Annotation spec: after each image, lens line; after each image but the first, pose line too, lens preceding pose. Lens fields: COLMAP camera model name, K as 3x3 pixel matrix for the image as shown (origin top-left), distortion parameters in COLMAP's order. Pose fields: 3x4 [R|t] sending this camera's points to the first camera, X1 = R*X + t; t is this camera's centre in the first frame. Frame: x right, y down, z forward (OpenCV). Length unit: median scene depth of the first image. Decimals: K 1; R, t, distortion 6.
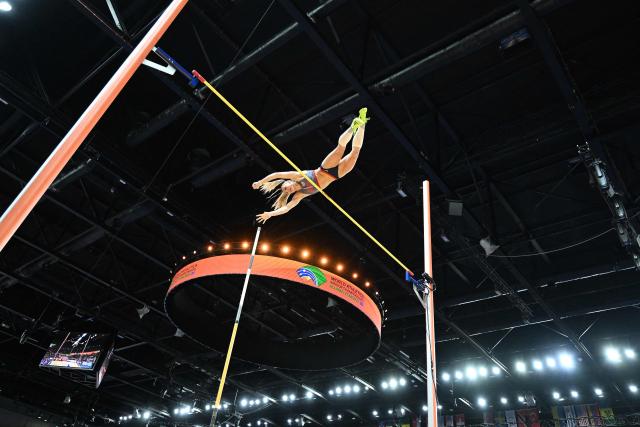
lens RADIAL K [[427.9, 0, 320.3], [0, 427.9, 190.6], [0, 0, 1]] dist [-0.000335, 0.001843]
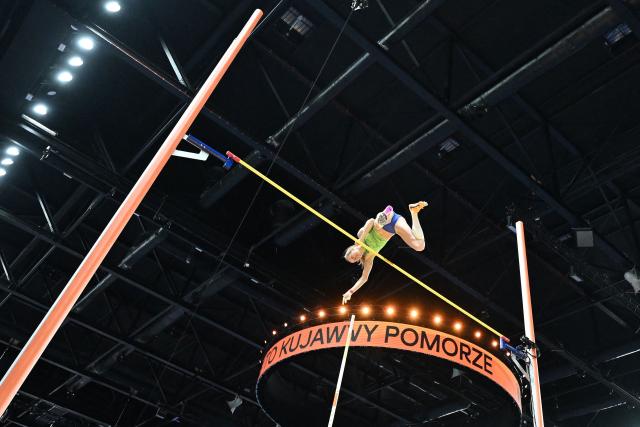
lens RADIAL K [[445.4, 0, 303.2], [0, 445.4, 213.7], [0, 0, 1]] dist [0.000082, -0.000248]
pose [[0.988680, -0.131824, -0.071660, -0.167990], [0.119577, 0.980749, -0.154380, 0.069264], [0.090631, 0.144064, 0.985409, 0.110812]]
